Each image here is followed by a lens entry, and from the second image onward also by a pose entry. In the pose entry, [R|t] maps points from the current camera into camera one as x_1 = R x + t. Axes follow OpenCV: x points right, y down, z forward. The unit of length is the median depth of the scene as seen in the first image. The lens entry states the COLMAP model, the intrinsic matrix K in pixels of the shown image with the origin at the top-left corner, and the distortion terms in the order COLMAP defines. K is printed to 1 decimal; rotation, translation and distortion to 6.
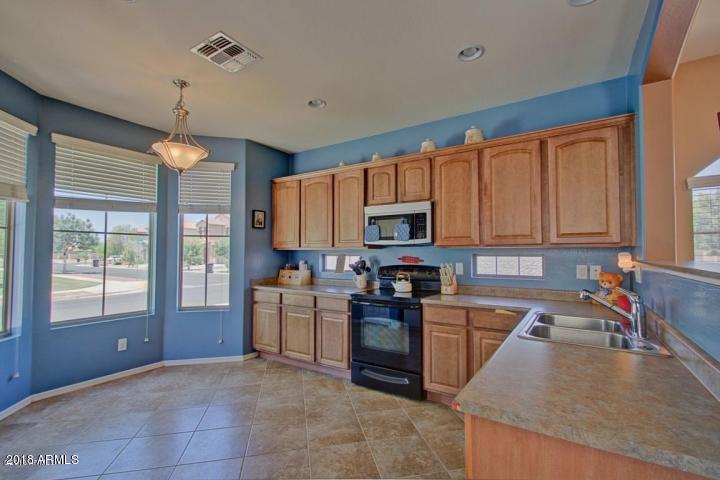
lens RADIAL K [[331.2, 0, 360.1], [0, 331.2, 243.9], [0, 0, 1]] dist [0.023829, -0.012358]
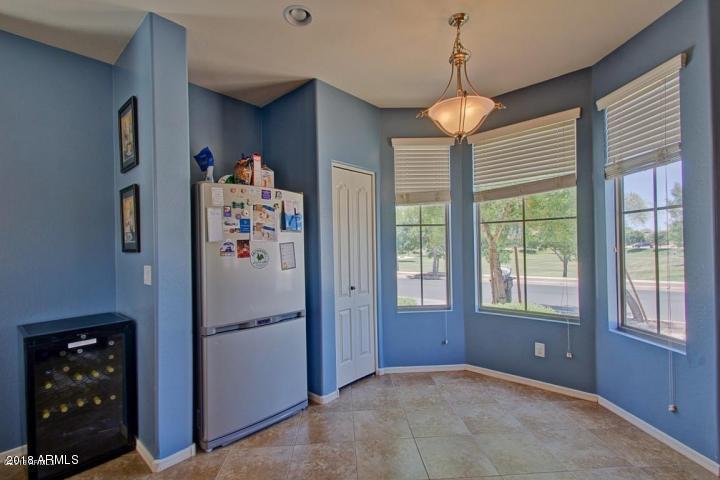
lens RADIAL K [[331.2, 0, 360.1], [0, 331.2, 243.9], [0, 0, 1]] dist [0.023829, -0.012358]
pose [[-0.146124, 0.001883, -0.989265, 0.228608], [0.052447, 0.998607, -0.005847, 0.015149], [0.987875, -0.052738, -0.146019, 0.800558]]
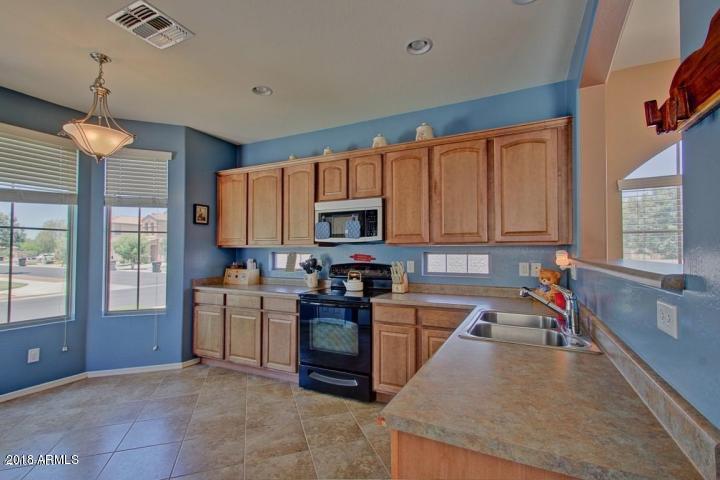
lens RADIAL K [[332.2, 0, 360.5], [0, 332.2, 243.9], [0, 0, 1]] dist [0.027794, -0.015957]
pose [[0.992929, 0.003387, 0.118665, 0.036797], [-0.004114, 0.999974, 0.005887, 0.001362], [-0.118642, -0.006334, 0.992917, 0.034299]]
